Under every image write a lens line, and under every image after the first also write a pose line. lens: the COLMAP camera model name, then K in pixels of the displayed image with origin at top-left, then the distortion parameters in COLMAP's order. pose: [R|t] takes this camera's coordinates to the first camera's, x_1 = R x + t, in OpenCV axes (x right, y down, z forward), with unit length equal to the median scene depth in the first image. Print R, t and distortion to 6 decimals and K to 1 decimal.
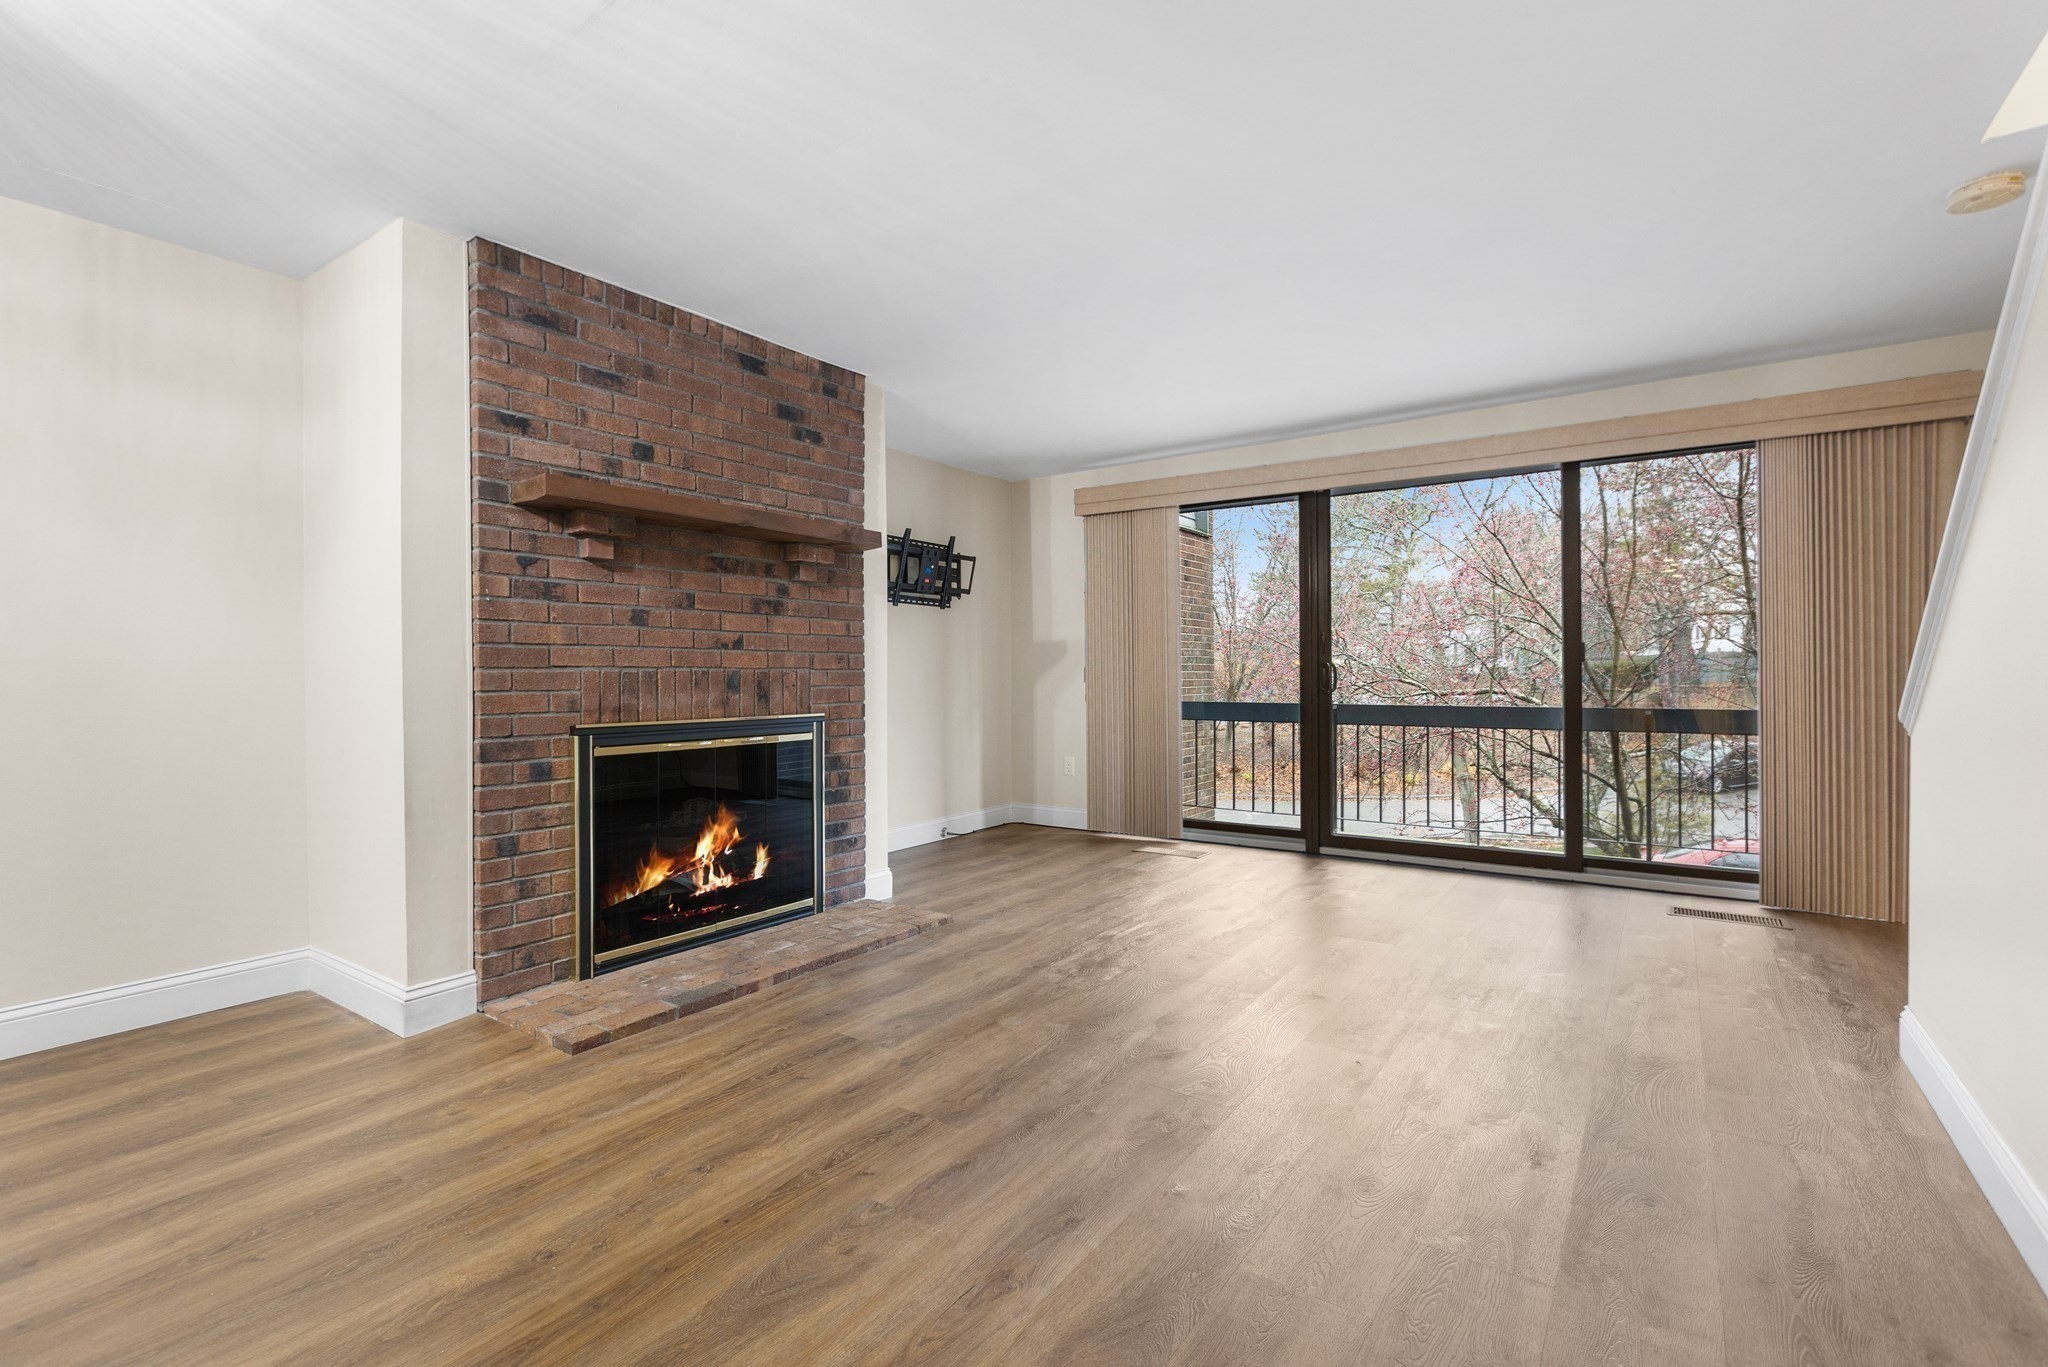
lens RADIAL K [[921.9, 0, 1016.9], [0, 921.9, 671.1], [0, 0, 1]] dist [0.001237, 0.000029]
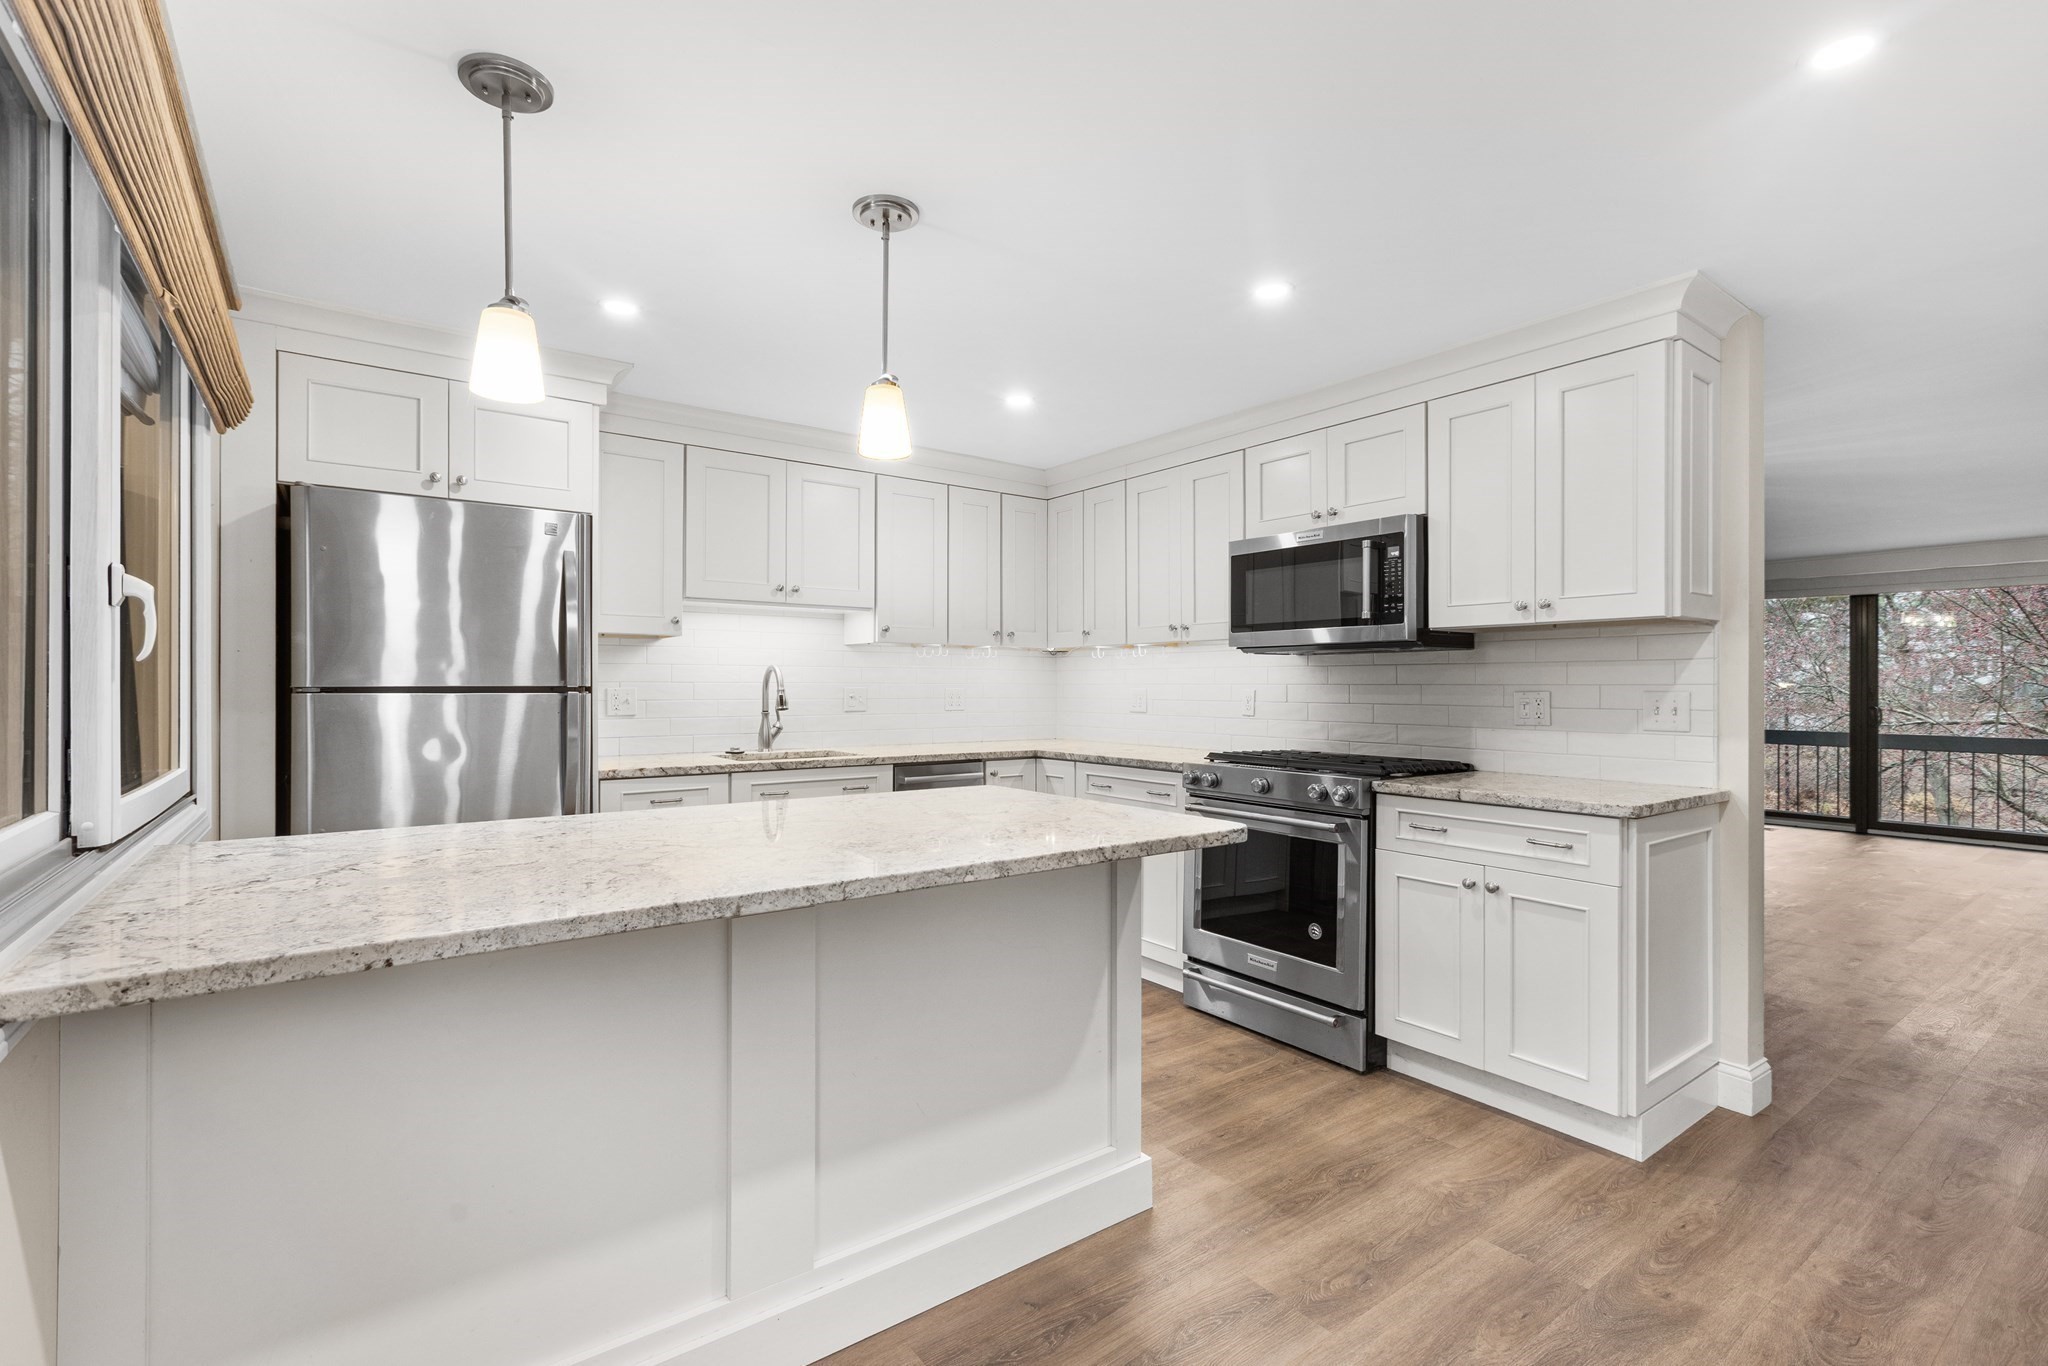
lens RADIAL K [[921.9, 0, 1031.4], [0, 921.9, 683.8], [0, 0, 1]] dist [0.001237, 0.000029]
pose [[0.950035, 0.004389, -0.312113, -0.753372], [-0.004664, 0.999989, -0.000135, -0.059357], [0.312109, 0.001584, 0.950045, -1.290934]]
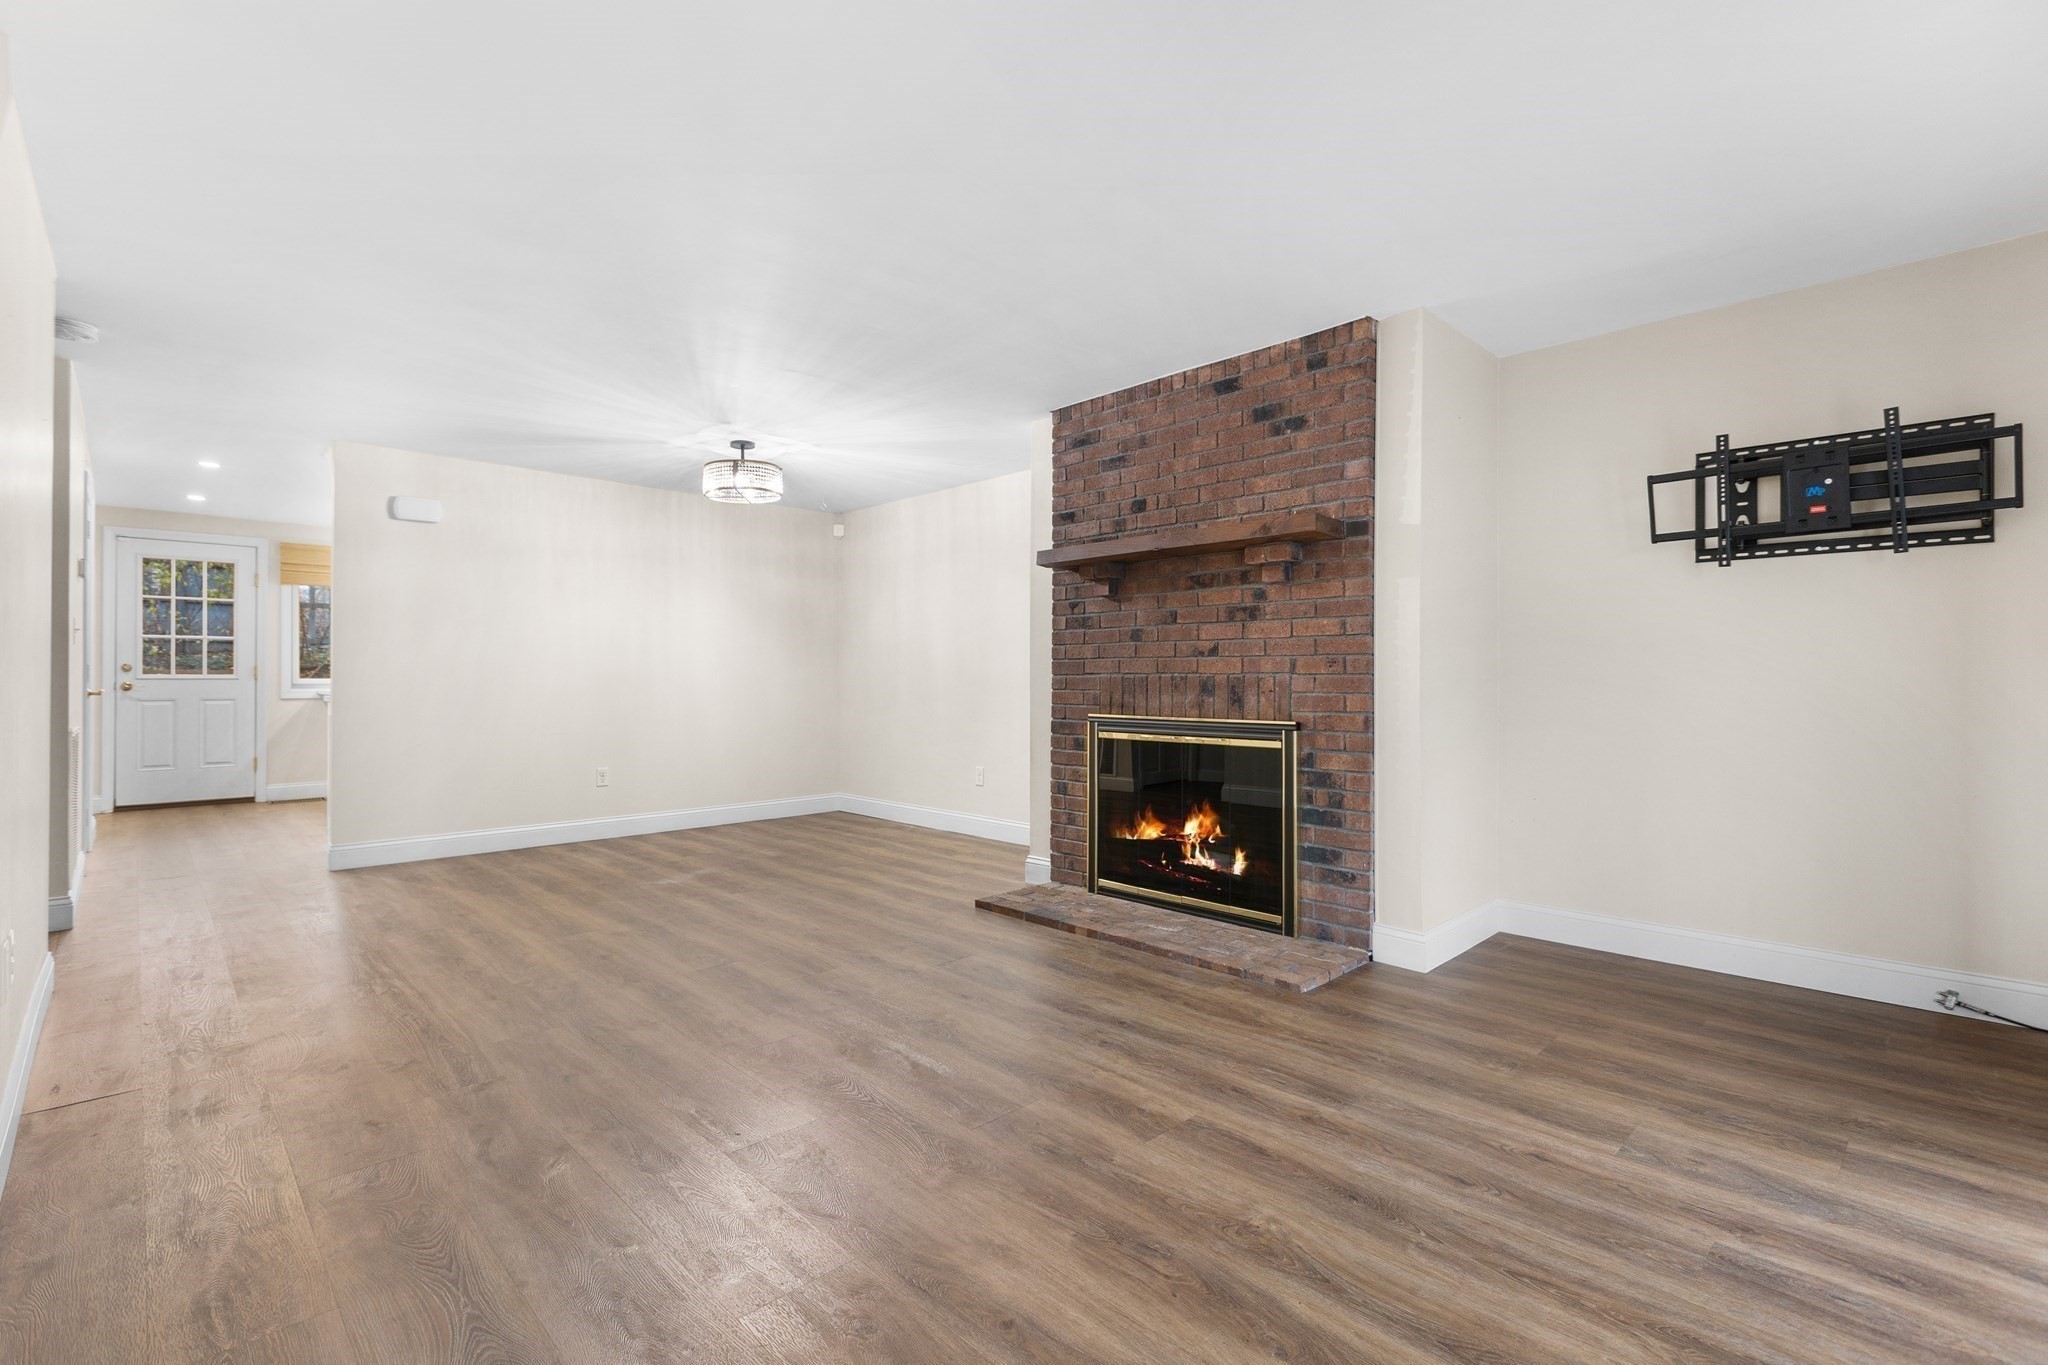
lens RADIAL K [[921.9, 0, 1016.6], [0, 921.9, 666.1], [0, 0, 1]] dist [0.001237, 0.000029]
pose [[-0.183603, -0.010685, -0.982942, 0.834008], [0.002671, 0.999932, -0.011368, -0.000185], [0.982997, -0.004713, -0.183562, 1.003451]]
